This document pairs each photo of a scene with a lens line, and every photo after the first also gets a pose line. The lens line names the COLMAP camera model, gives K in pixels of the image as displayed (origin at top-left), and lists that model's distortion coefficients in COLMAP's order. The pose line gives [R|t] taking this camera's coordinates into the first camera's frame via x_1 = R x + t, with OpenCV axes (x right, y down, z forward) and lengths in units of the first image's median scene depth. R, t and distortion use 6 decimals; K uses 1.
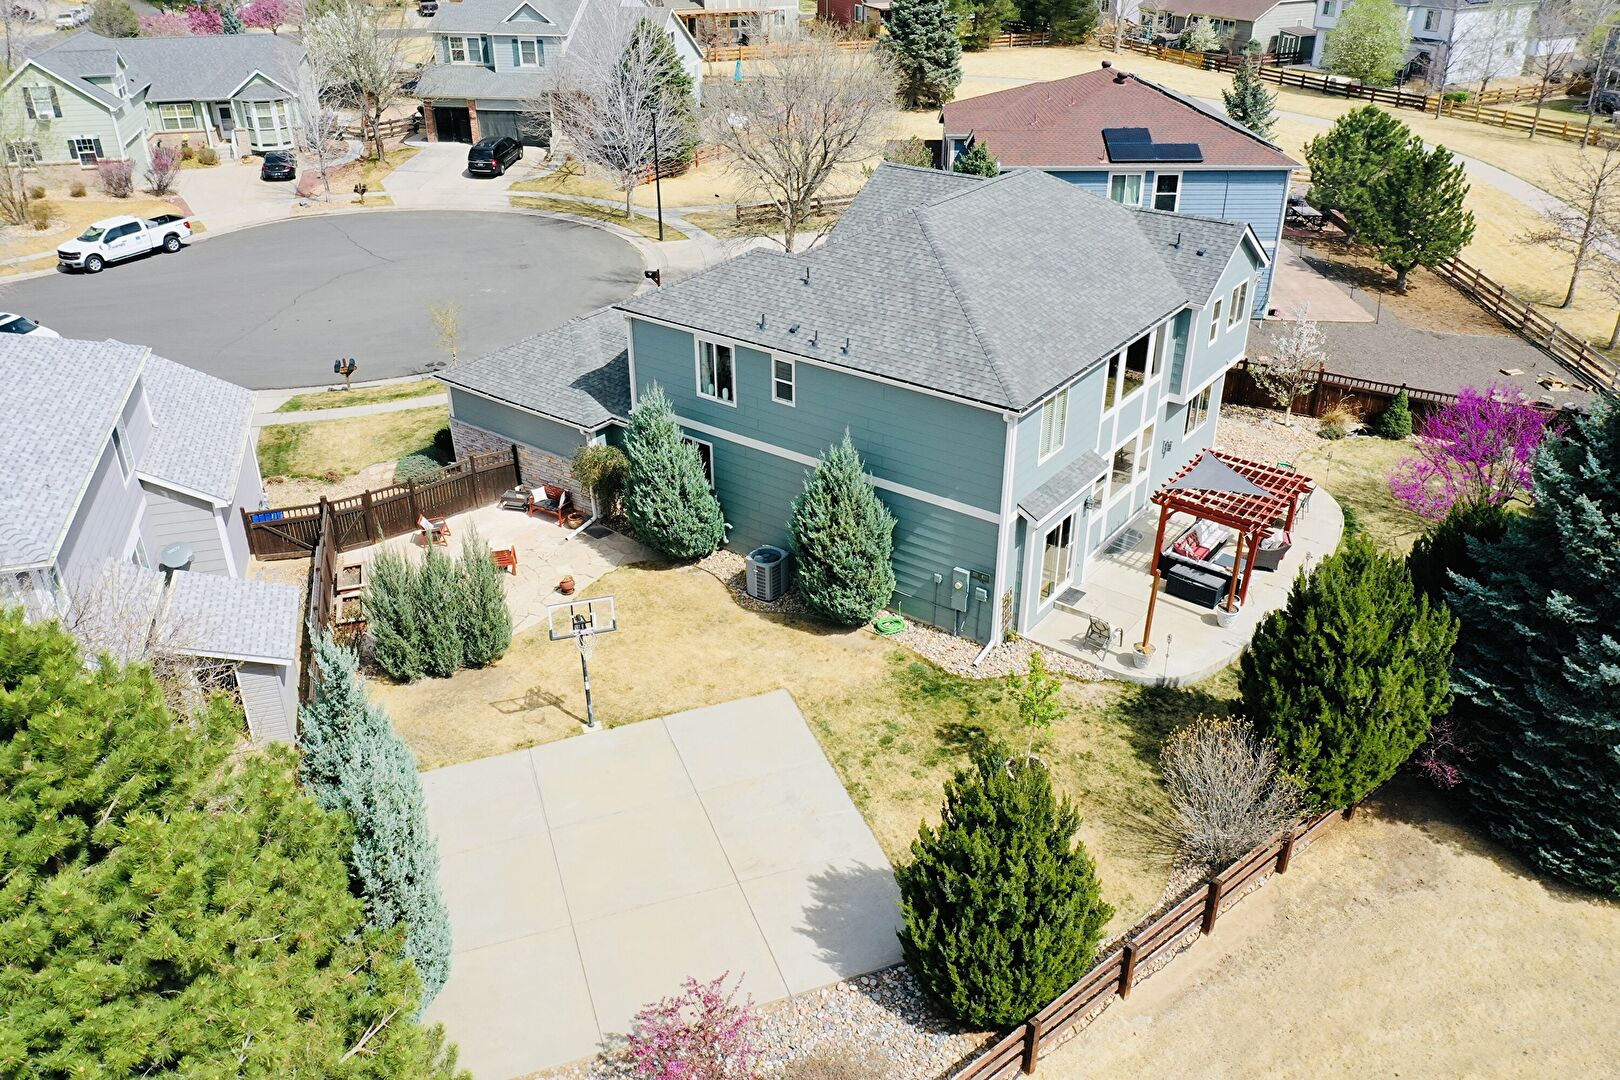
lens RADIAL K [[1268.0, 0, 832.7], [0, 1268.0, 541.6], [0, 0, 1]] dist [-0.015824, 0.001761]
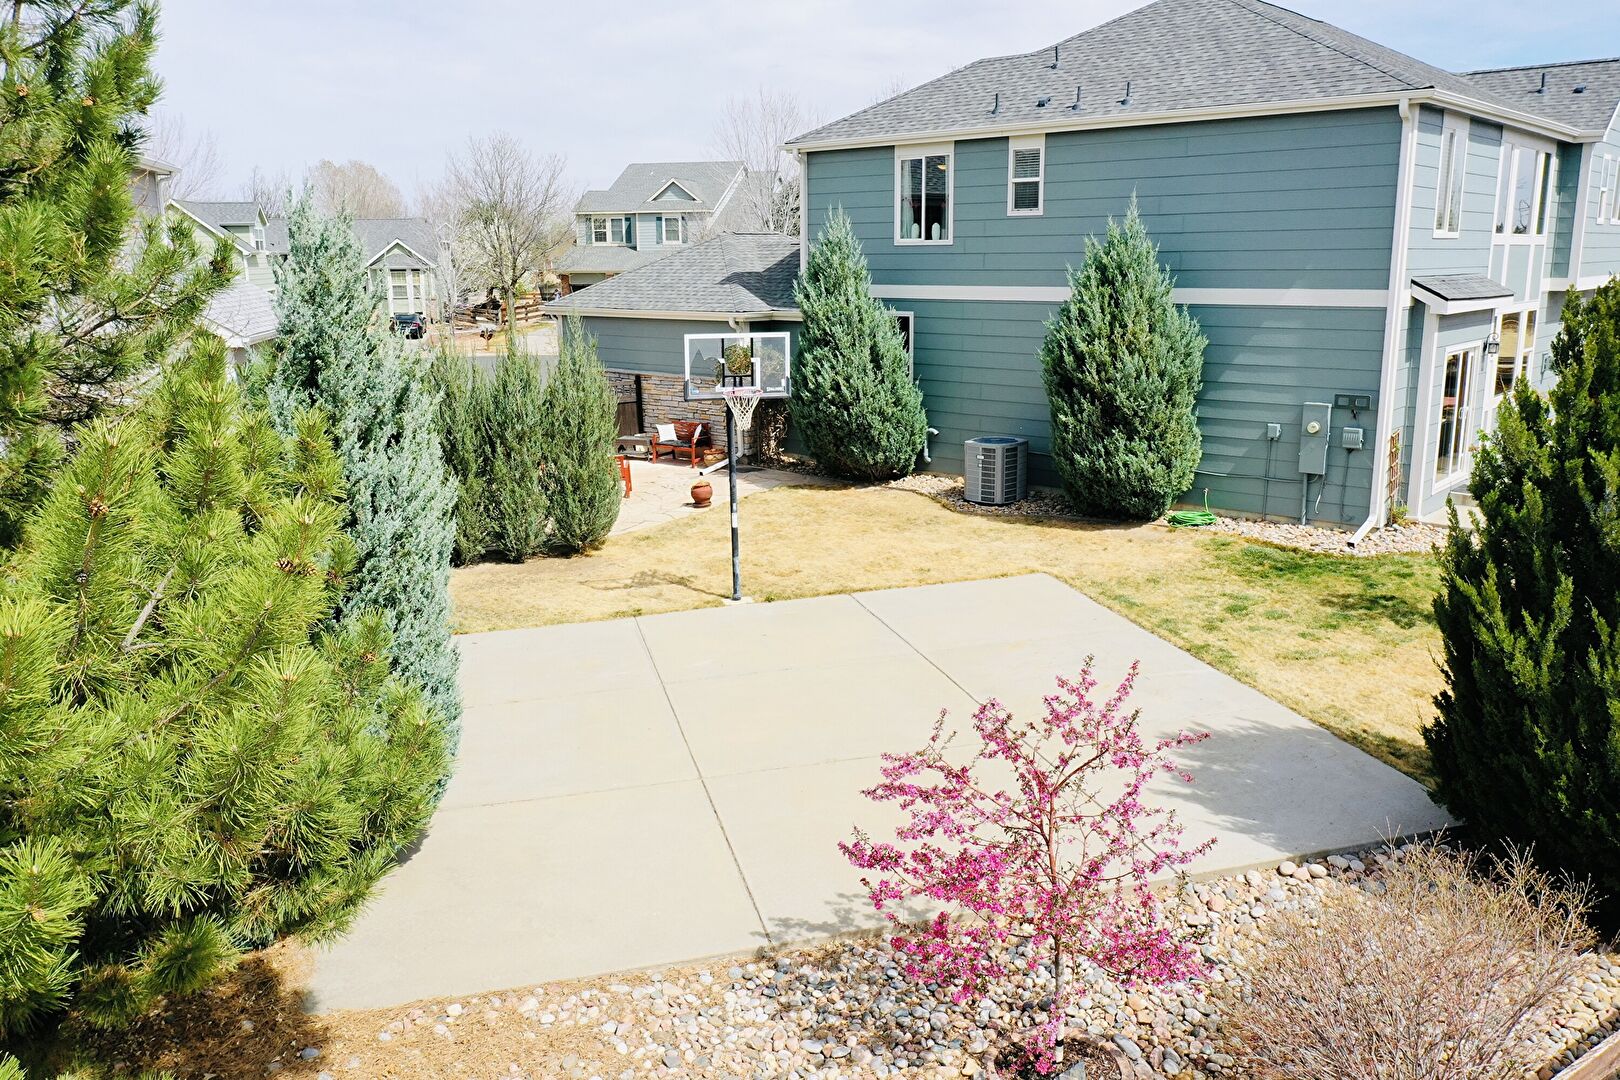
lens RADIAL K [[1268.0, 0, 832.7], [0, 1268.0, 541.6], [0, 0, 1]] dist [-0.015824, 0.001761]
pose [[0.996249, 0.008806, -0.086087, -0.083138], [-0.031879, 0.962194, -0.270493, 0.259117], [0.080451, 0.272223, 0.958865, 0.370111]]
